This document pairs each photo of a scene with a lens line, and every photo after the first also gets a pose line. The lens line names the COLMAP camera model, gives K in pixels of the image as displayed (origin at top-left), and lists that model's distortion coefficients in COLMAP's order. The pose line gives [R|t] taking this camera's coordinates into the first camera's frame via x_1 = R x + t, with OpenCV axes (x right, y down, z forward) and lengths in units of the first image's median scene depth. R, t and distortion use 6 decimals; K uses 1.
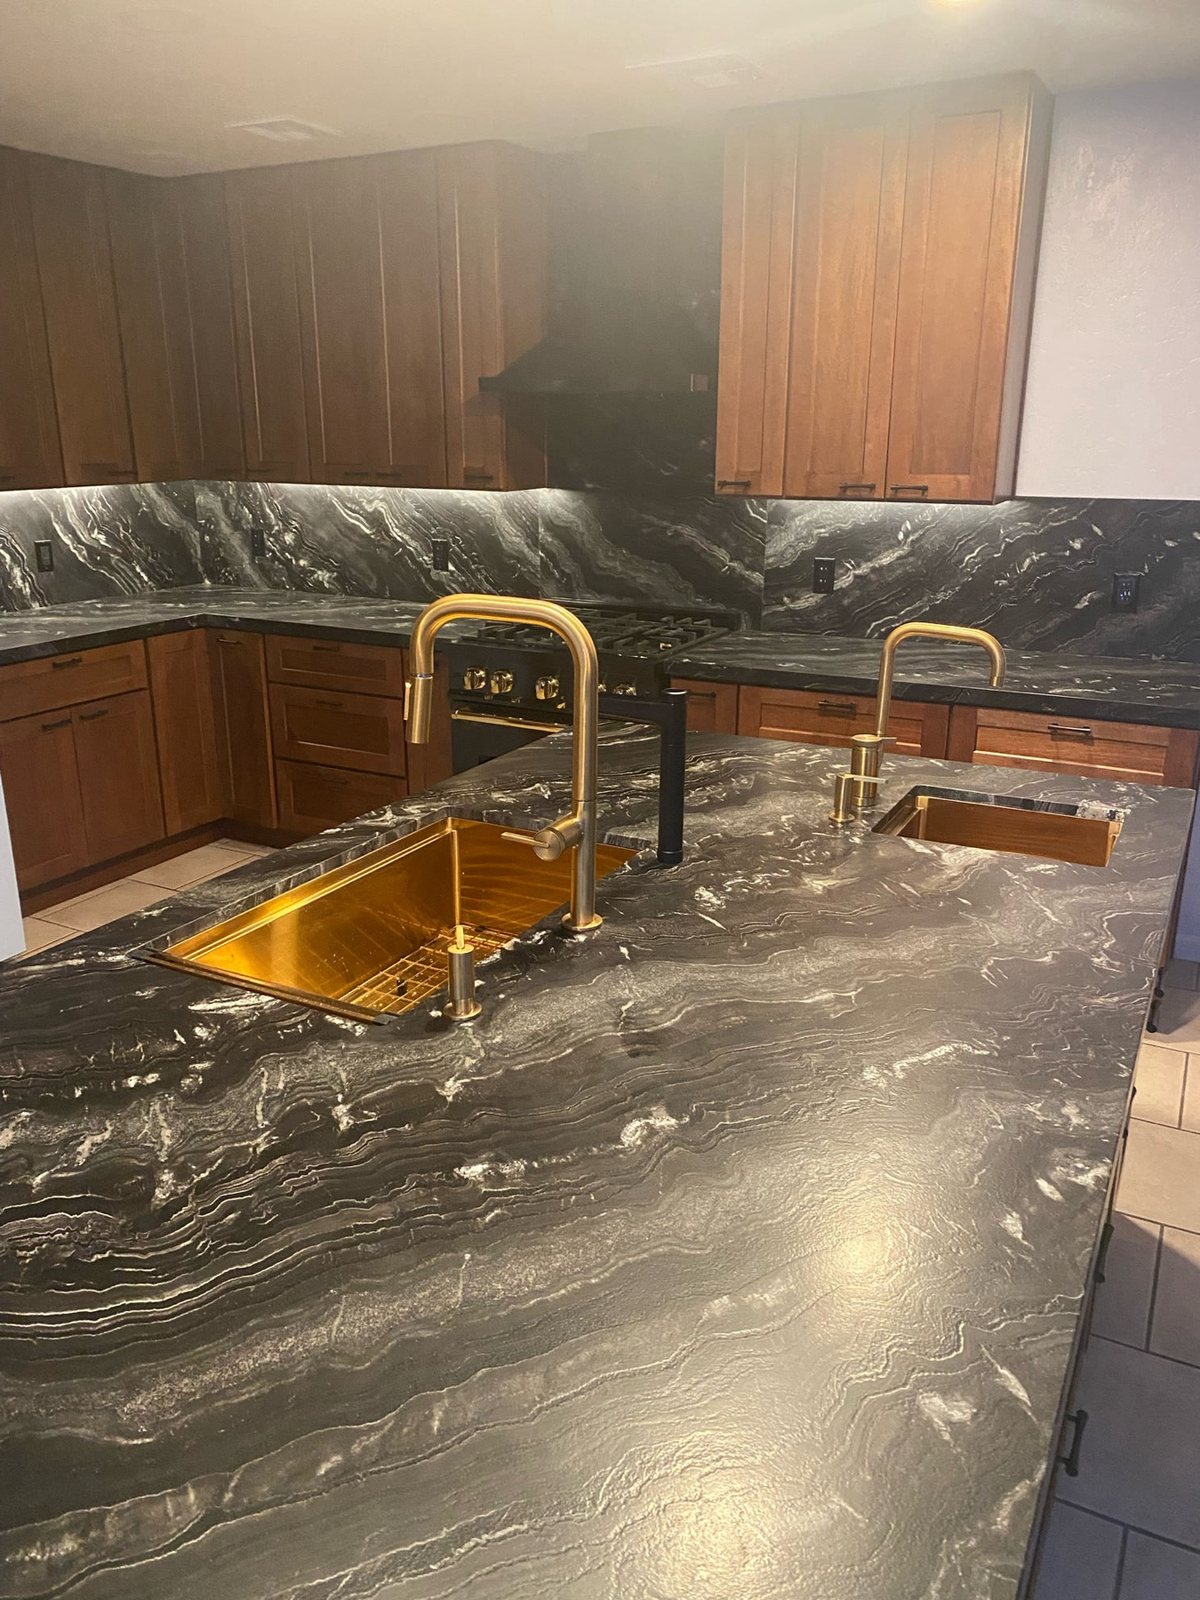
lens RADIAL K [[1203.7, 0, 600.0], [0, 1203.7, 800.0], [0, 0, 1]] dist [0.054159, -0.002823]
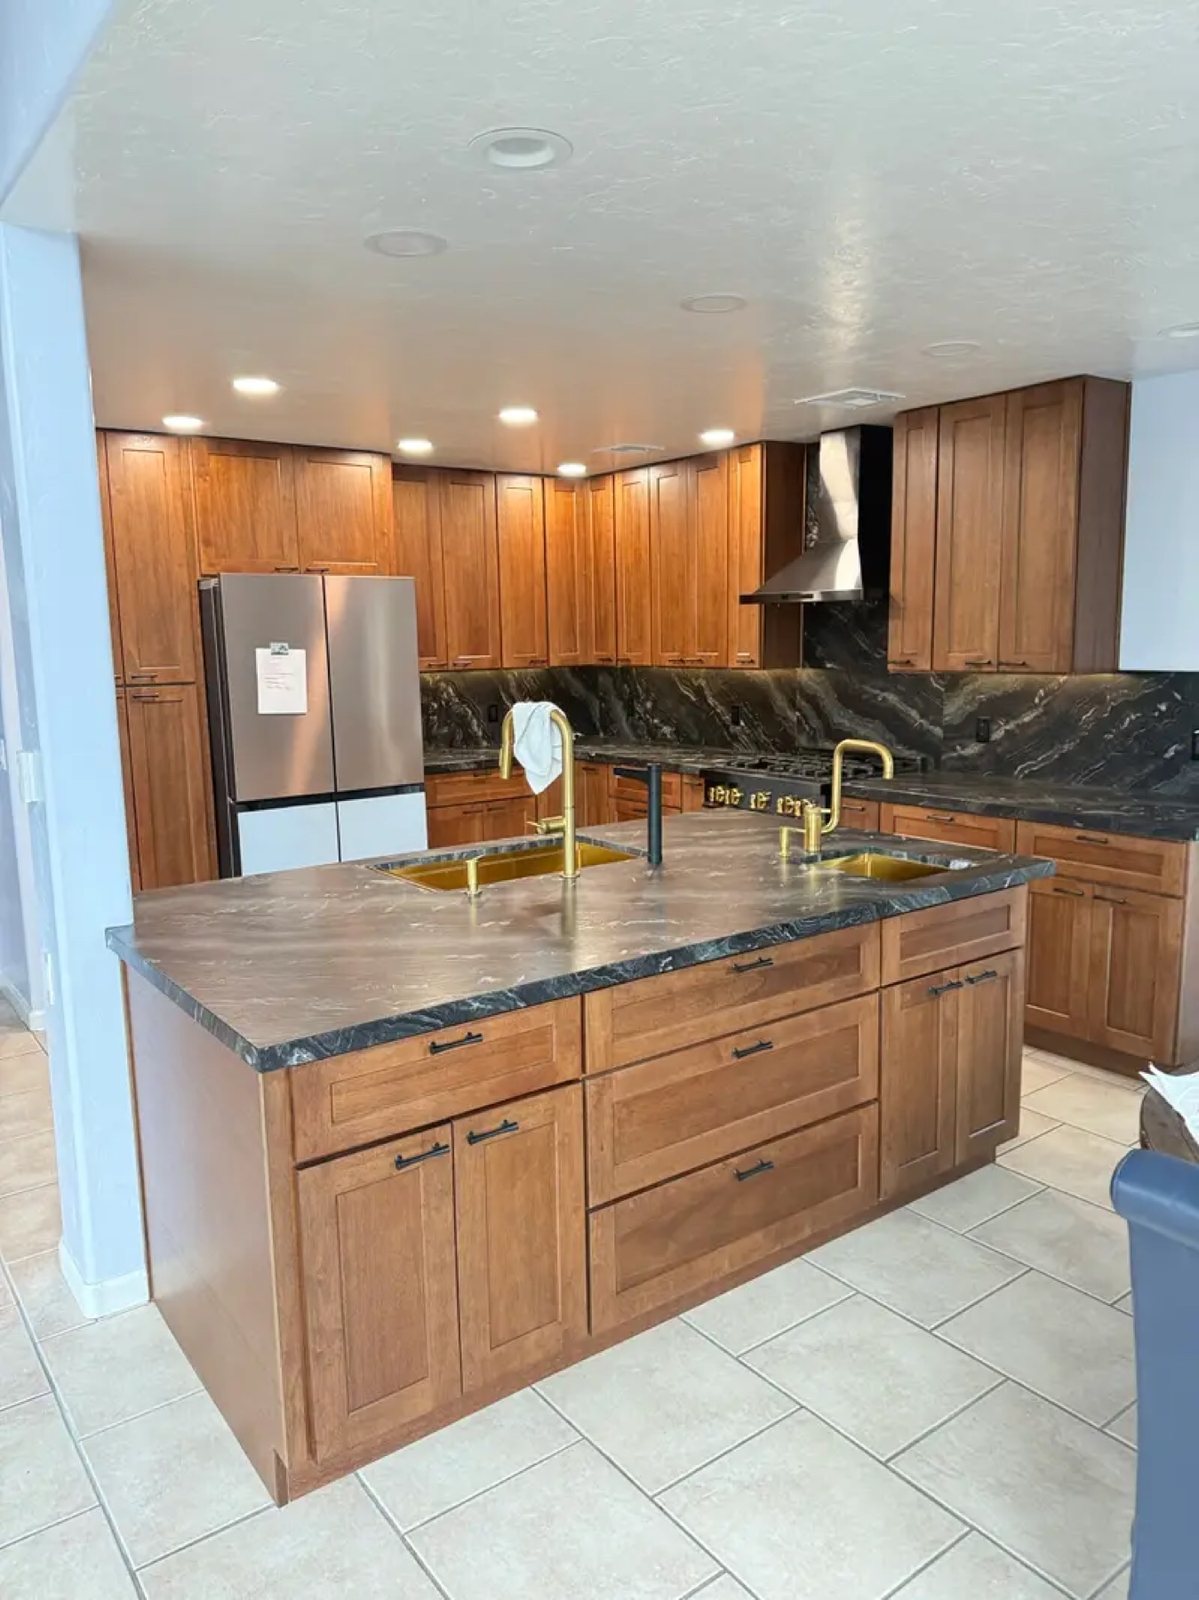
lens RADIAL K [[1130.4, 0, 599.5], [0, 1130.4, 800.0], [0, 0, 1]] dist [0.005933, 0.000004]
pose [[0.897840, 0.046732, -0.437836, 0.345909], [-0.113527, 0.985302, -0.127638, 0.090938], [0.425436, 0.164305, 0.889948, -0.250501]]
